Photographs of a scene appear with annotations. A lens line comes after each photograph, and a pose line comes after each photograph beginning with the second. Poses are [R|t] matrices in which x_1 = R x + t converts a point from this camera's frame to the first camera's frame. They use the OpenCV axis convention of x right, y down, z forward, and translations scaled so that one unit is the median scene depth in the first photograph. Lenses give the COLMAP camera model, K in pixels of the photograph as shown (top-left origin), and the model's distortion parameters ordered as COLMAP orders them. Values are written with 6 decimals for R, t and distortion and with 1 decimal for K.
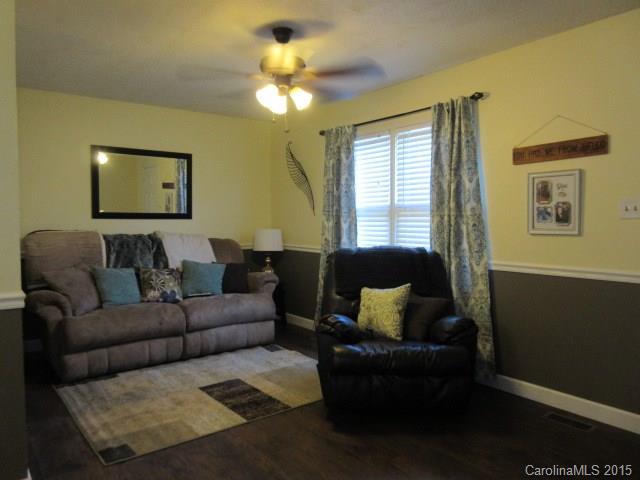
lens RADIAL K [[479.9, 0, 323.0], [0, 479.9, 241.0], [0, 0, 1]] dist [-0.002896, -0.003851]
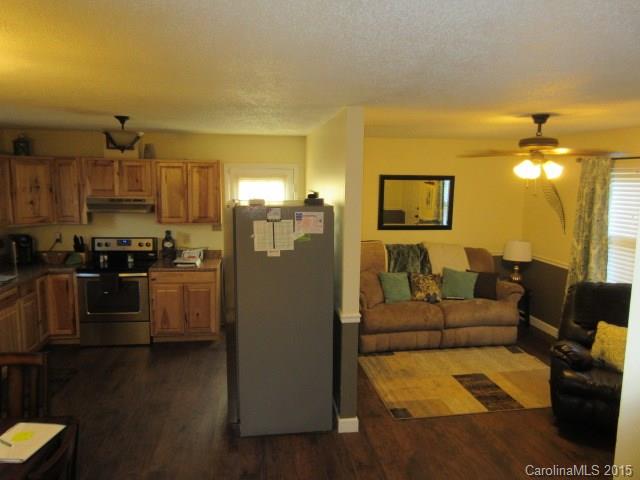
lens RADIAL K [[479.9, 0, 322.5], [0, 479.9, 244.4], [0, 0, 1]] dist [-0.002896, -0.003851]
pose [[0.874120, 0.080242, -0.479036, 0.032385], [-0.036733, 0.994356, 0.099534, -0.158546], [0.484319, -0.069408, 0.872134, -0.284203]]
